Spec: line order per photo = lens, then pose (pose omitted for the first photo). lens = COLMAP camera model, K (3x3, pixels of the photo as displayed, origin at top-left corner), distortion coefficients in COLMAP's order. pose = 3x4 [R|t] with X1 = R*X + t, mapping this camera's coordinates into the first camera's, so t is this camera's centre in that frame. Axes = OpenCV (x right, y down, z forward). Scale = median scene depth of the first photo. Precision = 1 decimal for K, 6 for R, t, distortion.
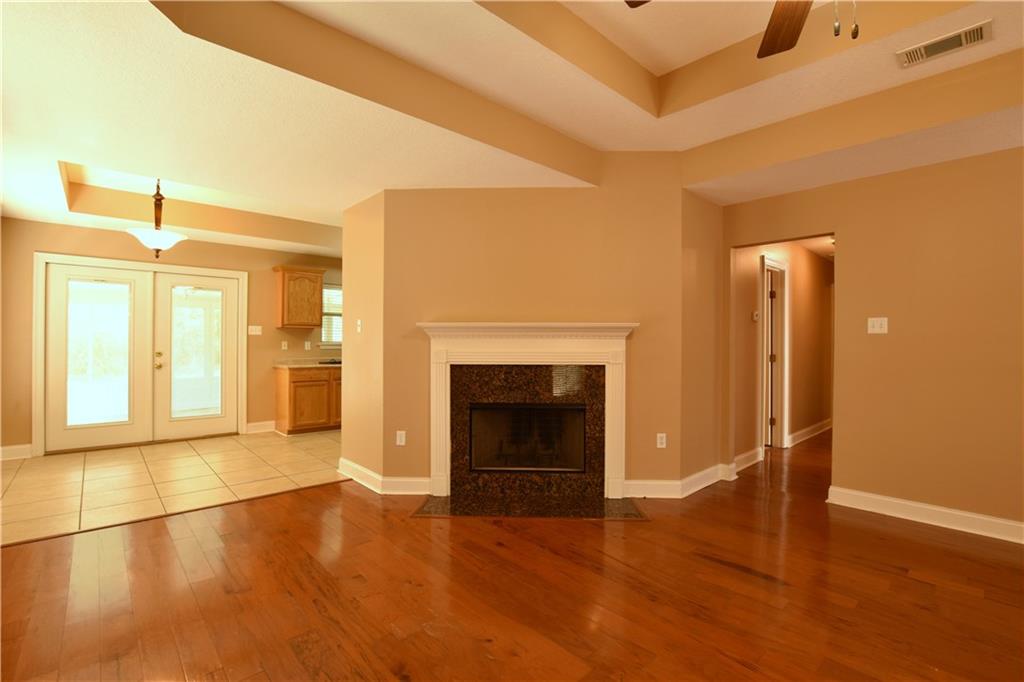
lens RADIAL K [[450.7, 0, 515.5], [0, 450.7, 341.8], [0, 0, 1]] dist [-0.022538, 0.001540]
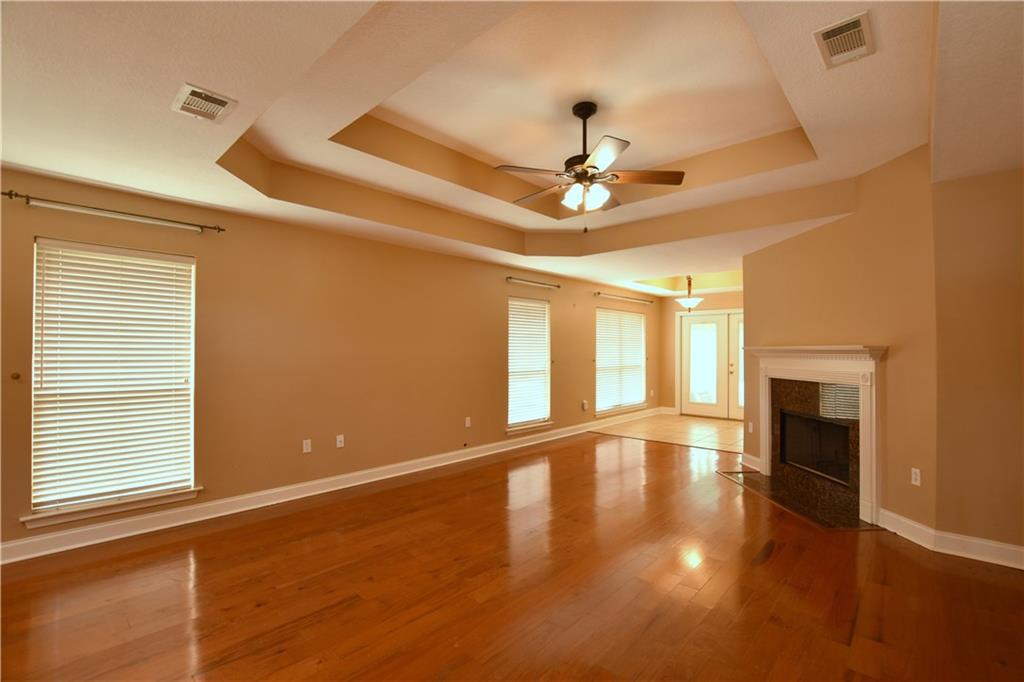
lens RADIAL K [[450.7, 0, 507.4], [0, 450.7, 346.2], [0, 0, 1]] dist [-0.022538, 0.001540]
pose [[0.054243, -0.017382, -0.998376, 1.128719], [0.004428, 0.999843, -0.017167, -0.022664], [0.998518, -0.003490, 0.054311, 0.157310]]
